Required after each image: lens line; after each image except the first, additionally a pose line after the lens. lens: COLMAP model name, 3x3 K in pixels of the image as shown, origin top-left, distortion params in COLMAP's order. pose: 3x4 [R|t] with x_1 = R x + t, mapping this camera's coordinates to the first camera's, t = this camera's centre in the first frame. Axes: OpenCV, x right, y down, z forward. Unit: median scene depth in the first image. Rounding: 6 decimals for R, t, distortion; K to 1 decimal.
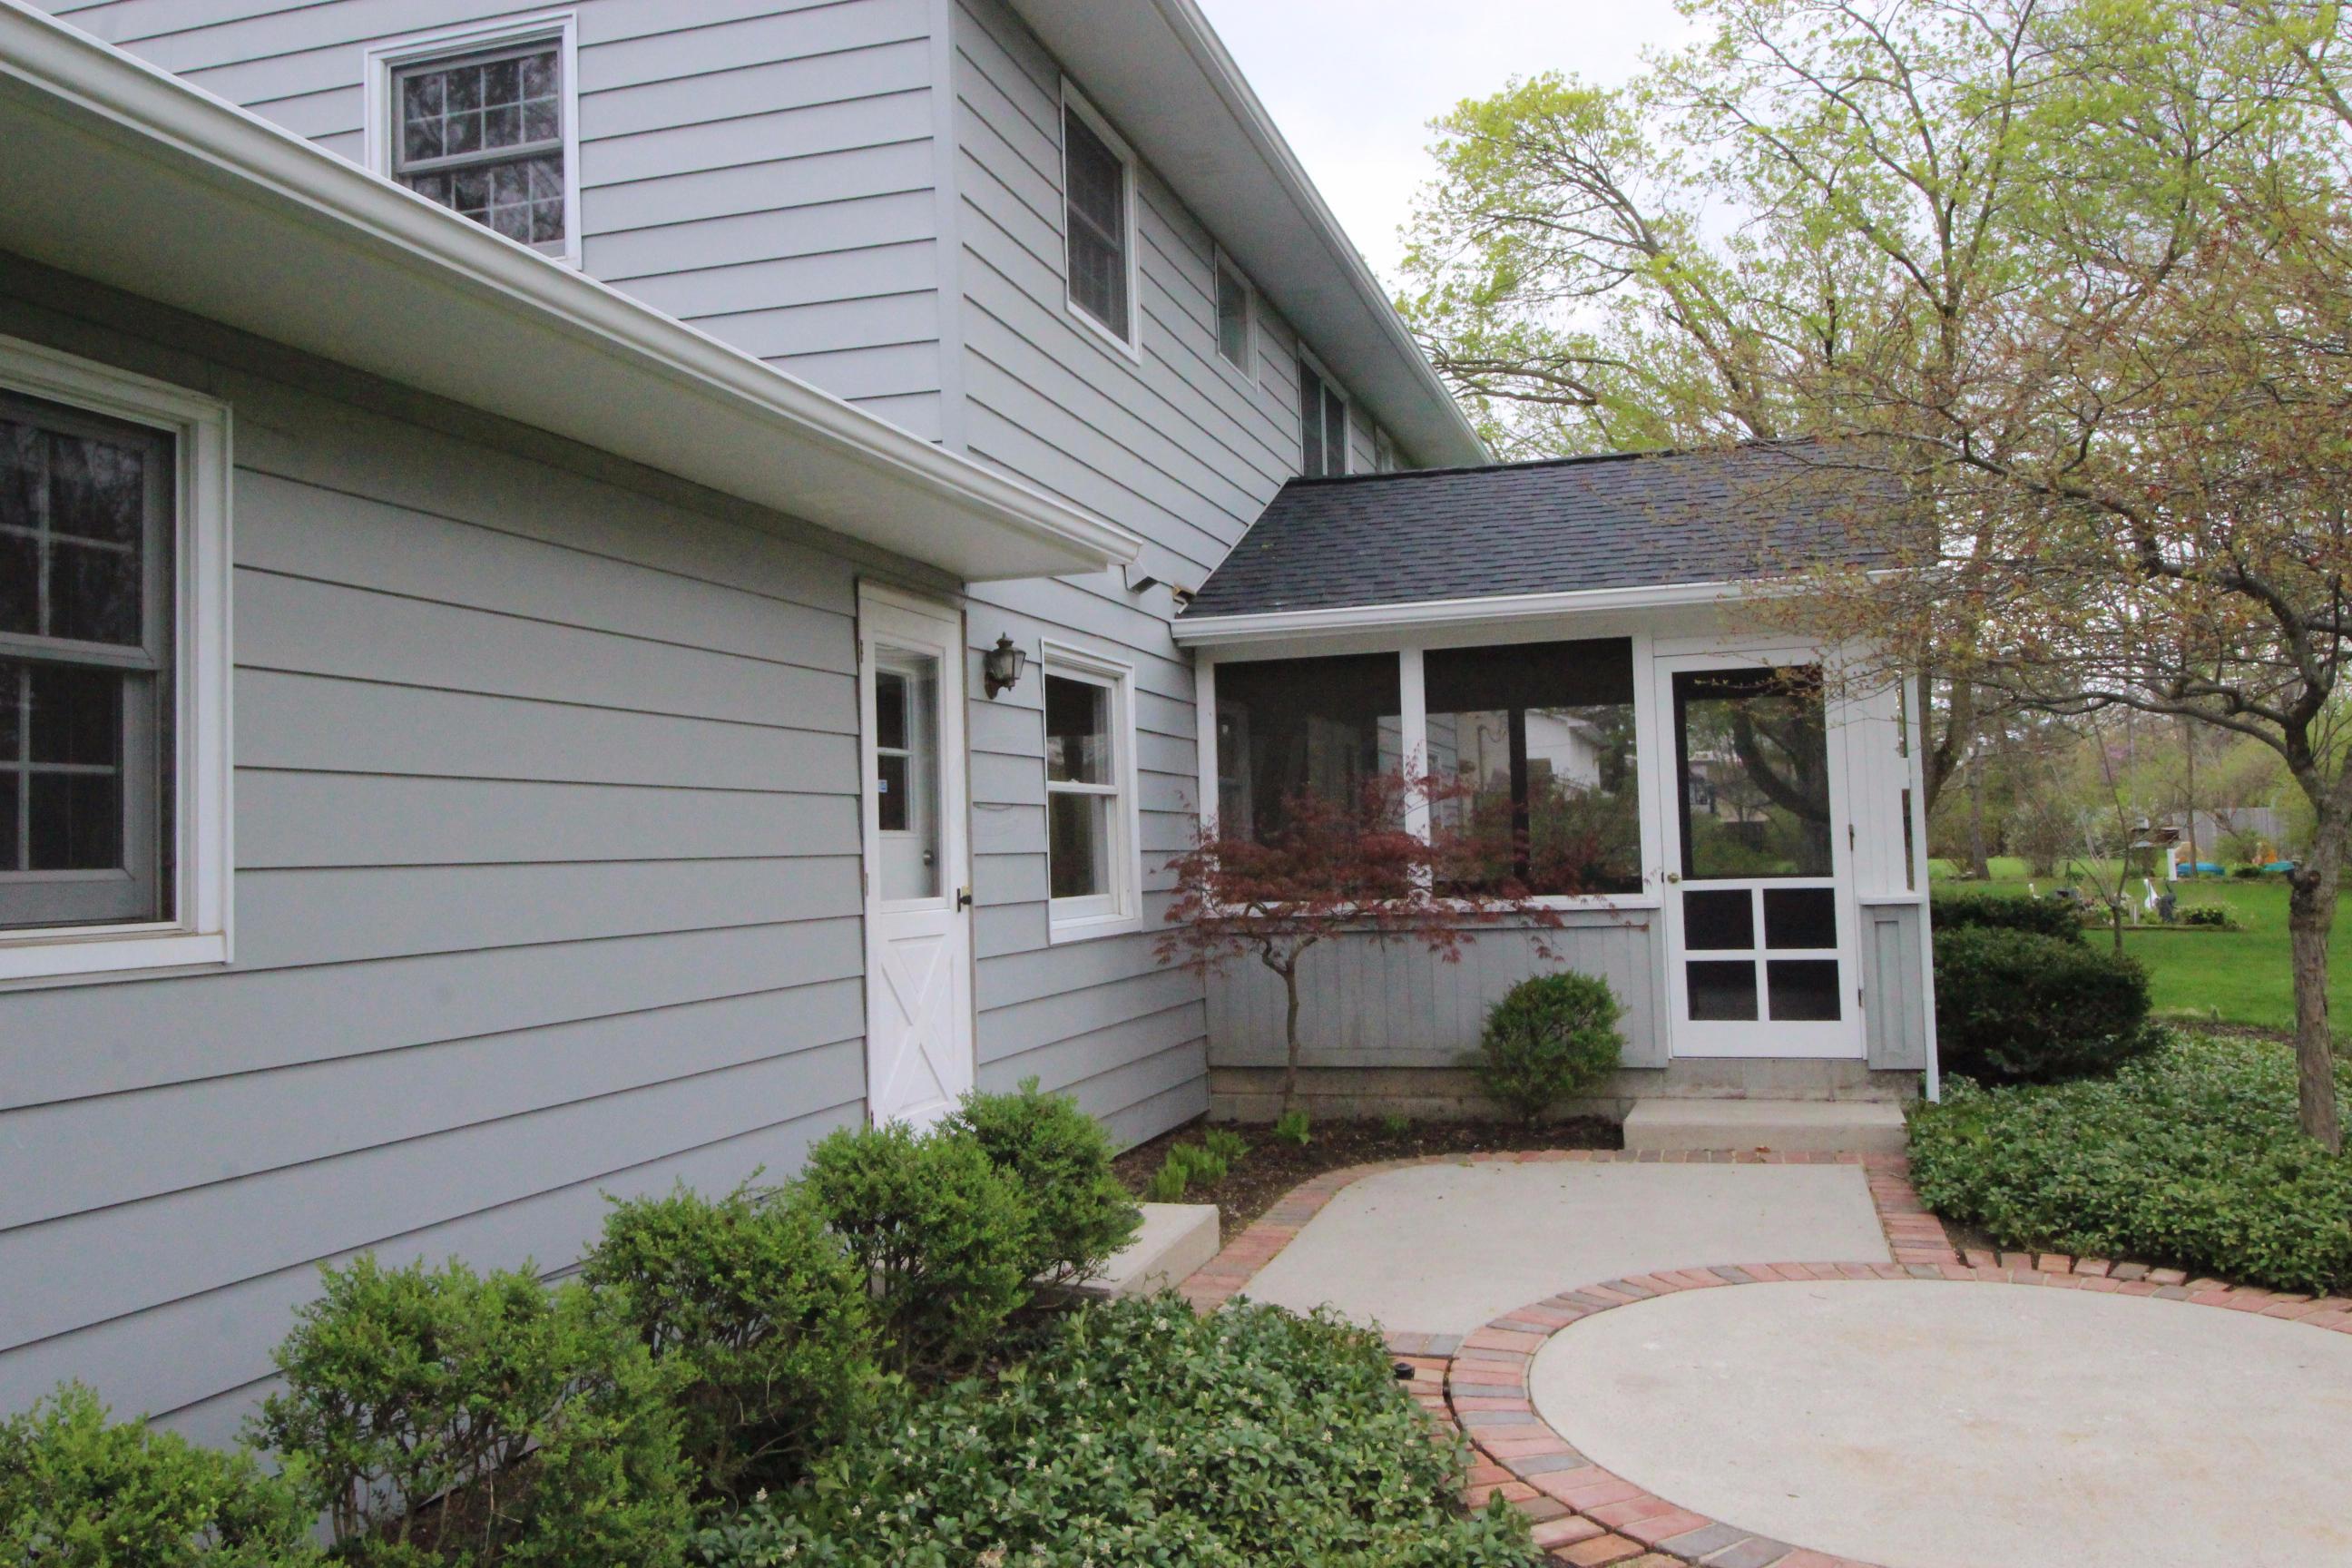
lens RADIAL K [[1848.6, 0, 1182.0], [0, 1848.6, 780.0], [0, 0, 1]] dist [-0.005452, 0.000316]
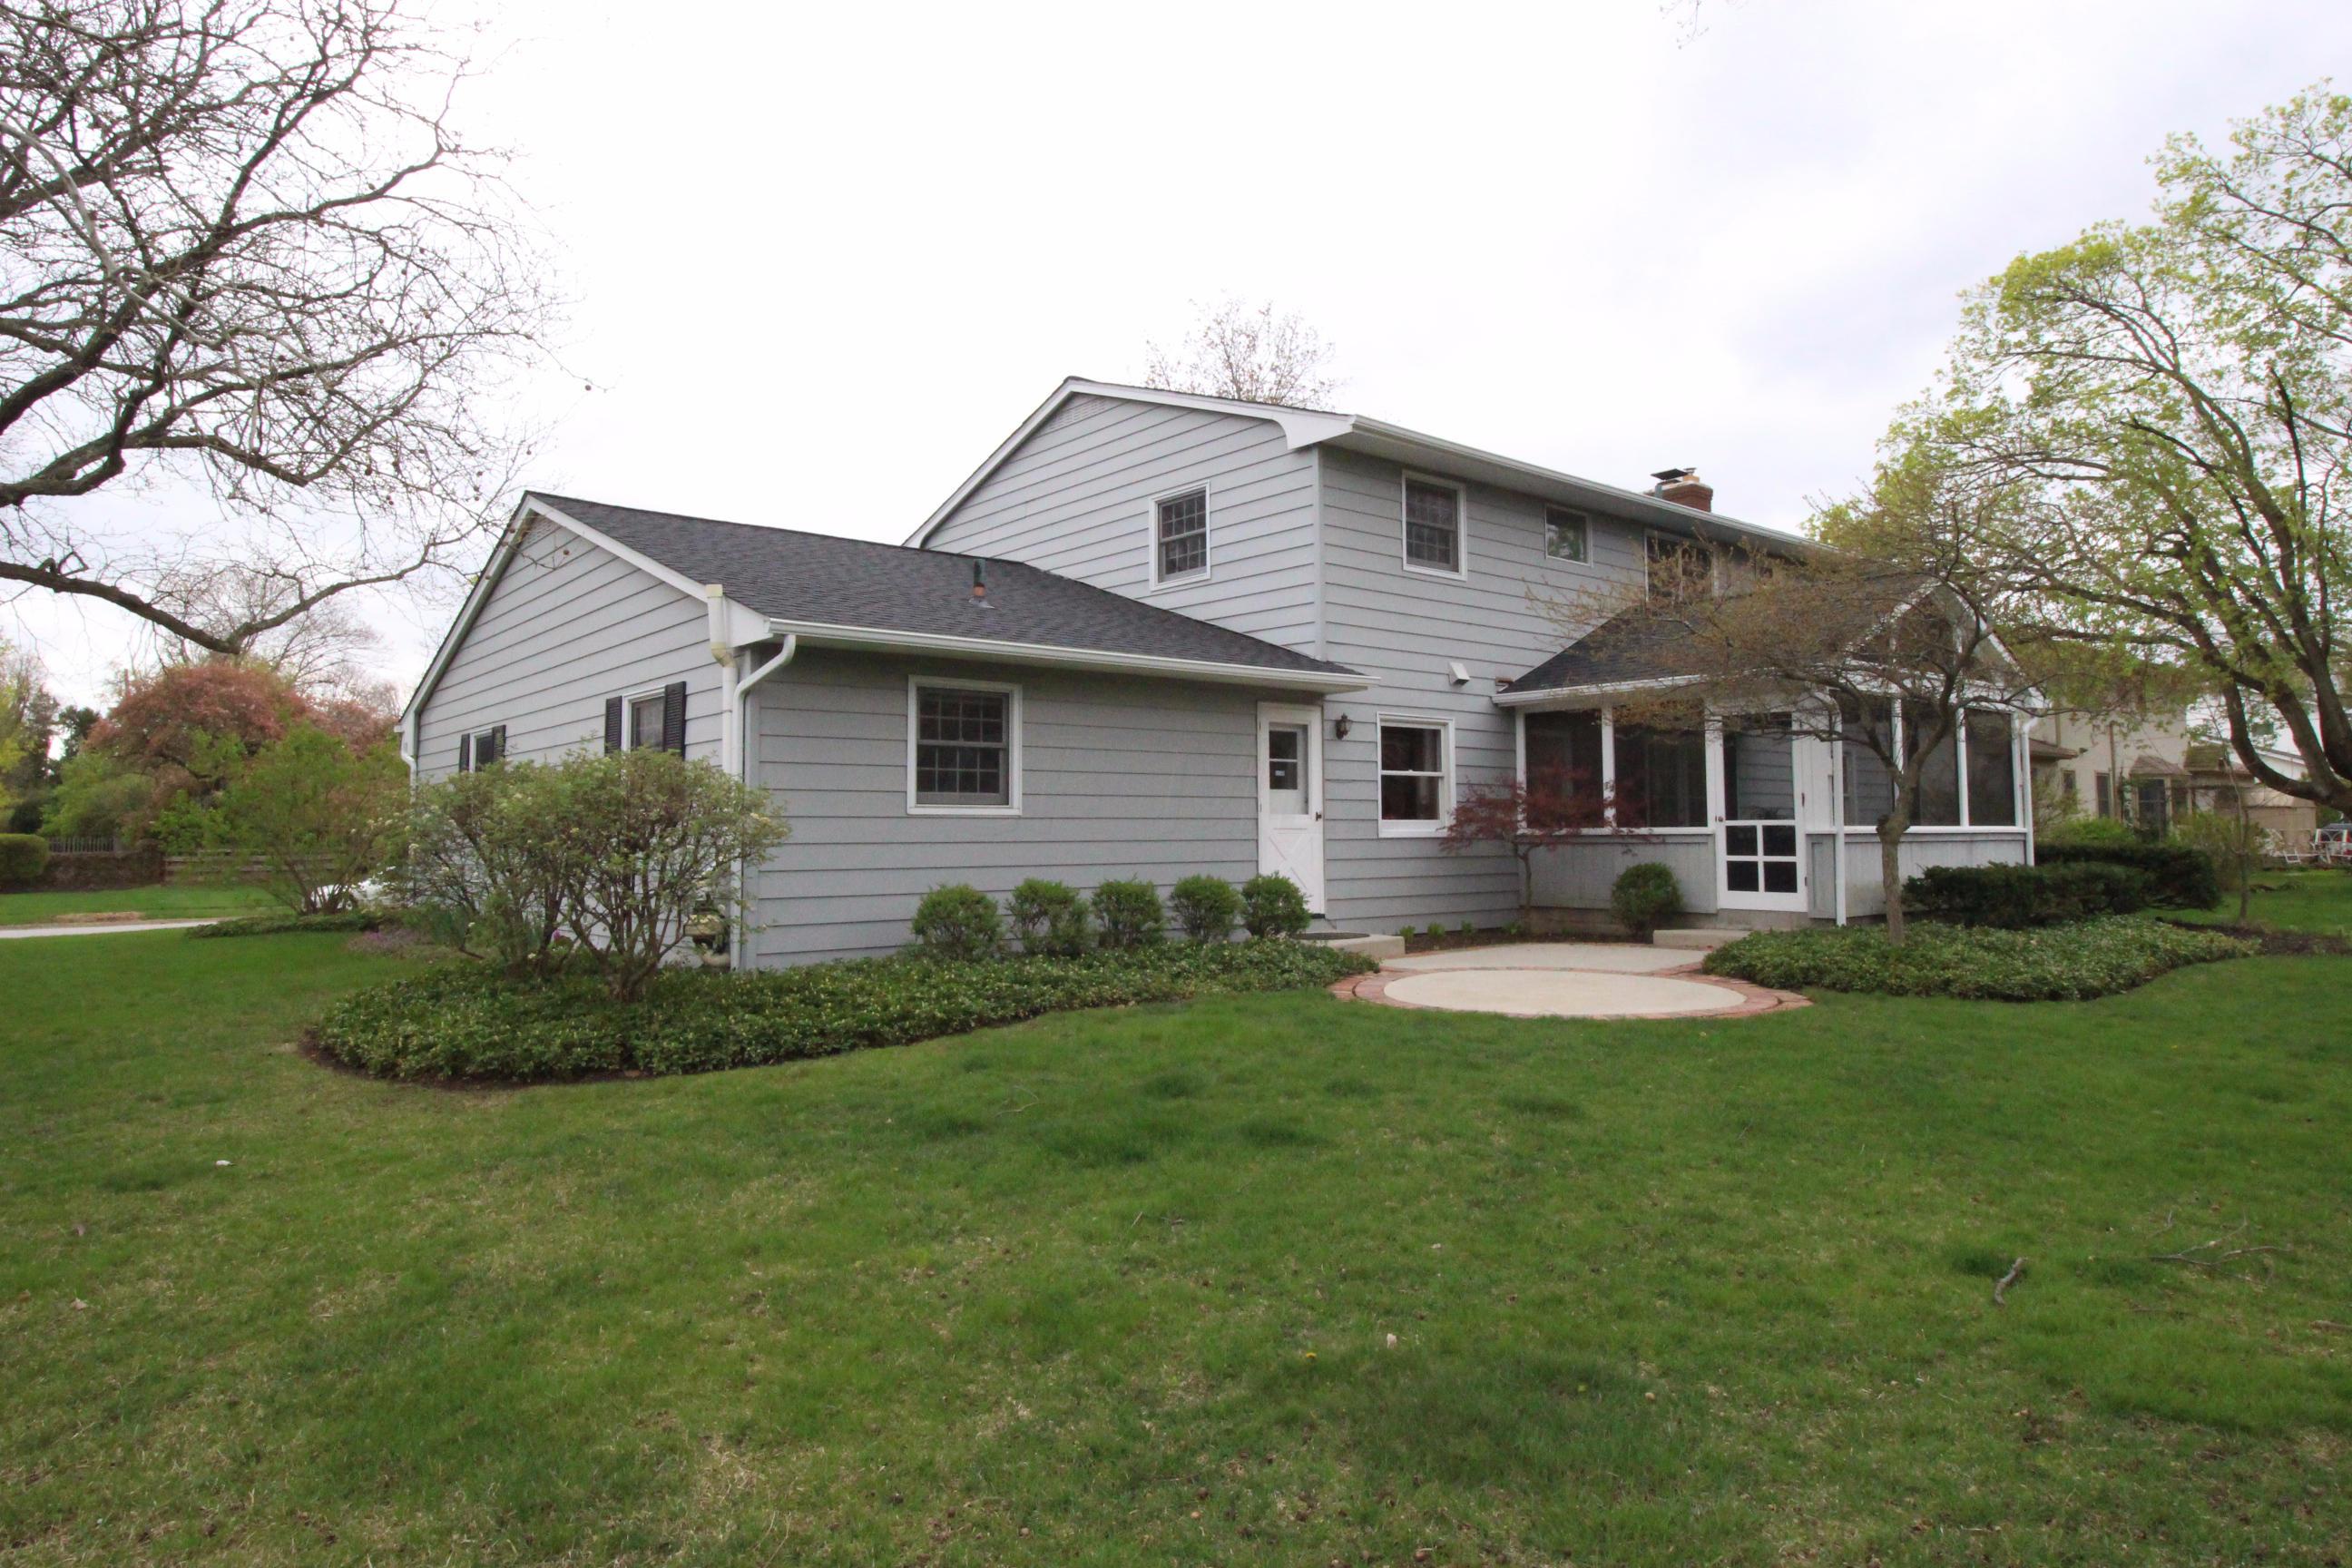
lens RADIAL K [[1406.1, 0, 1170.4], [0, 1406.1, 770.6], [0, 0, 1]] dist [0.000751, 0.000166]
pose [[0.833609, 0.001439, -0.552353, 0.628277], [0.001936, 0.999983, 0.005526, -0.009080], [0.552352, -0.005676, 0.833592, -0.609998]]
